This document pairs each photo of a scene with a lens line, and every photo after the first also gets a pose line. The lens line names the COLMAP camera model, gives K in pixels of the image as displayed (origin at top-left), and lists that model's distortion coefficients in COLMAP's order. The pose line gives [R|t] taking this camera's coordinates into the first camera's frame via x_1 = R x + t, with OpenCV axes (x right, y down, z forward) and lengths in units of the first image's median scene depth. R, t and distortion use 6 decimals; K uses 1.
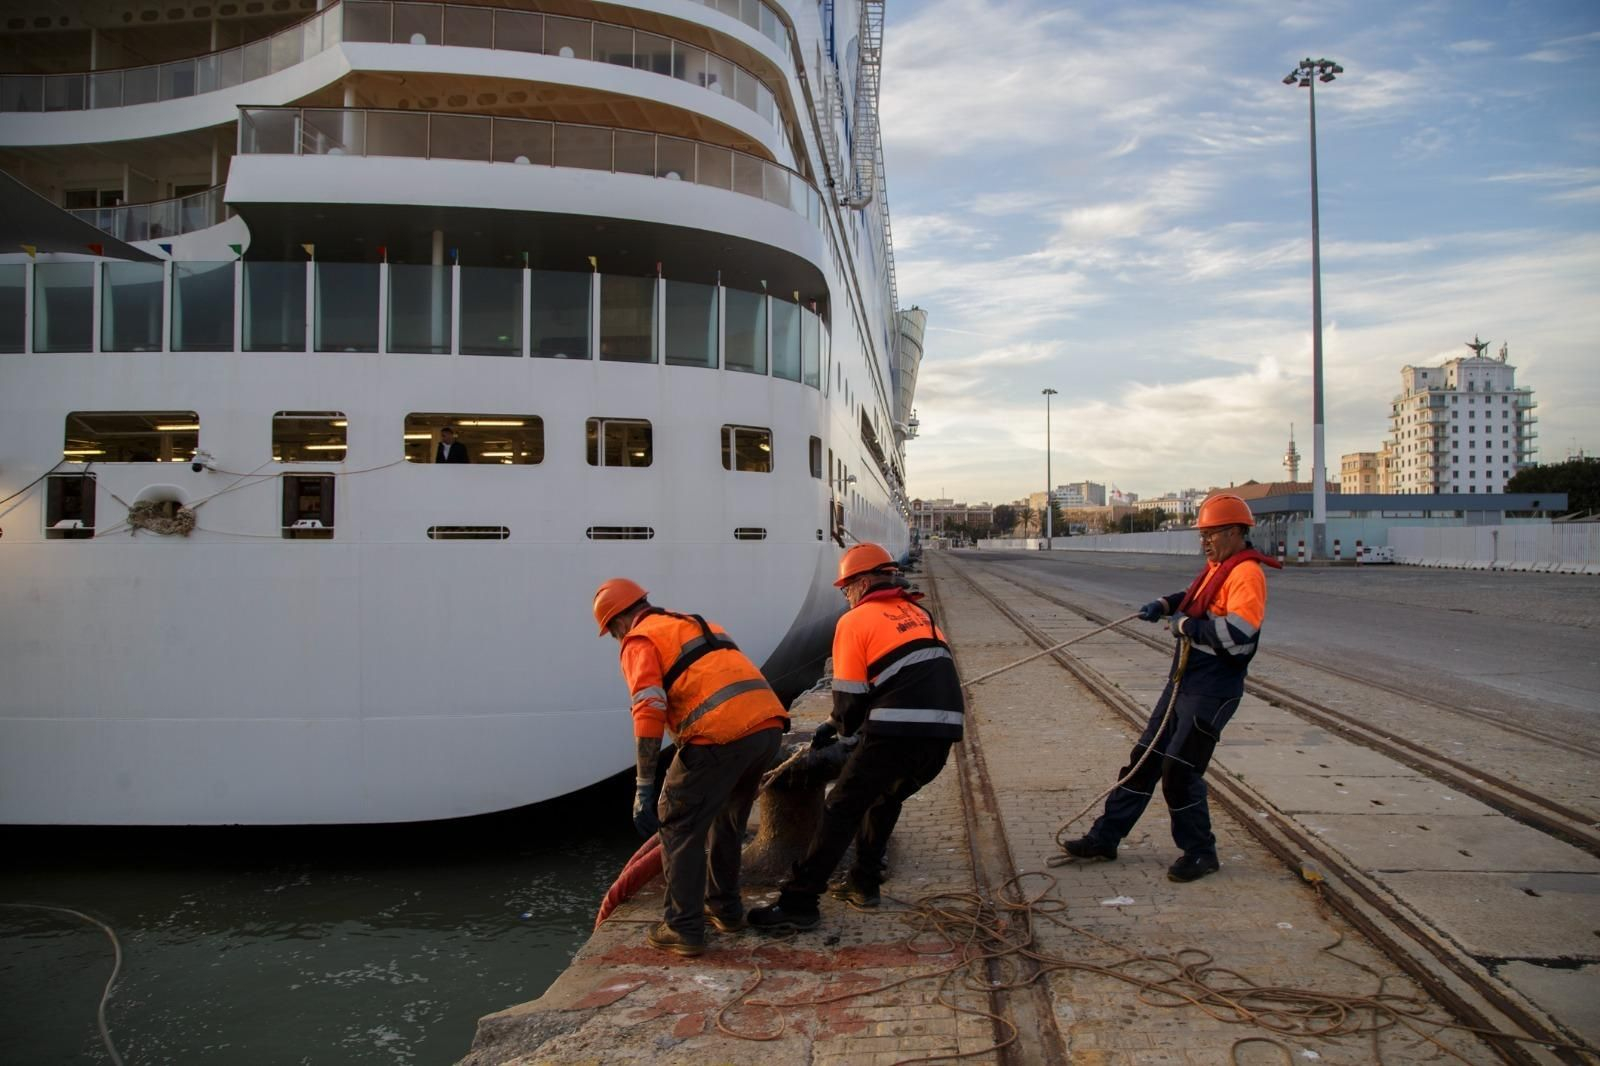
lens RADIAL K [[1081.2, 0, 809.1], [0, 1081.2, 540.8], [0, 0, 1]] dist [-0.128306, 0.074176]
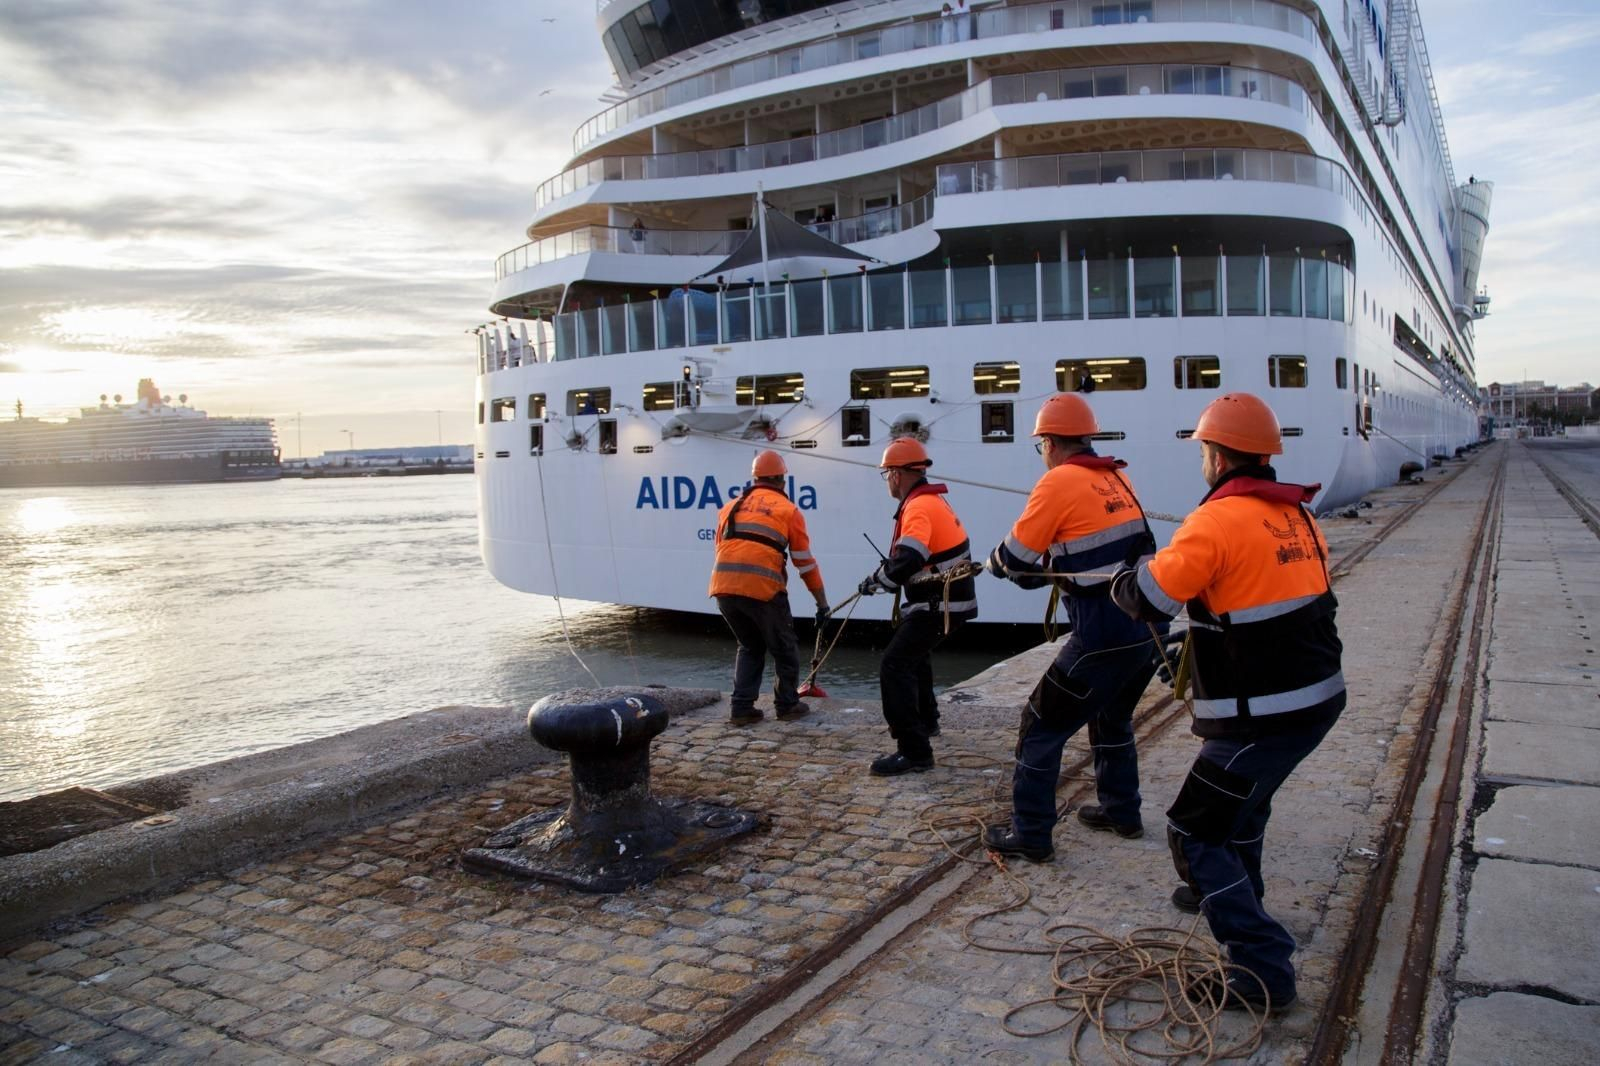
lens RADIAL K [[1201.6, 0, 829.1], [0, 1201.6, 515.0], [0, 0, 1]] dist [-0.149282, 0.161422]
pose [[0.907225, -0.000583, -0.420645, 0.045618], [0.027406, 0.997956, 0.057724, -0.003861], [0.419752, -0.063897, 0.905387, -0.648859]]
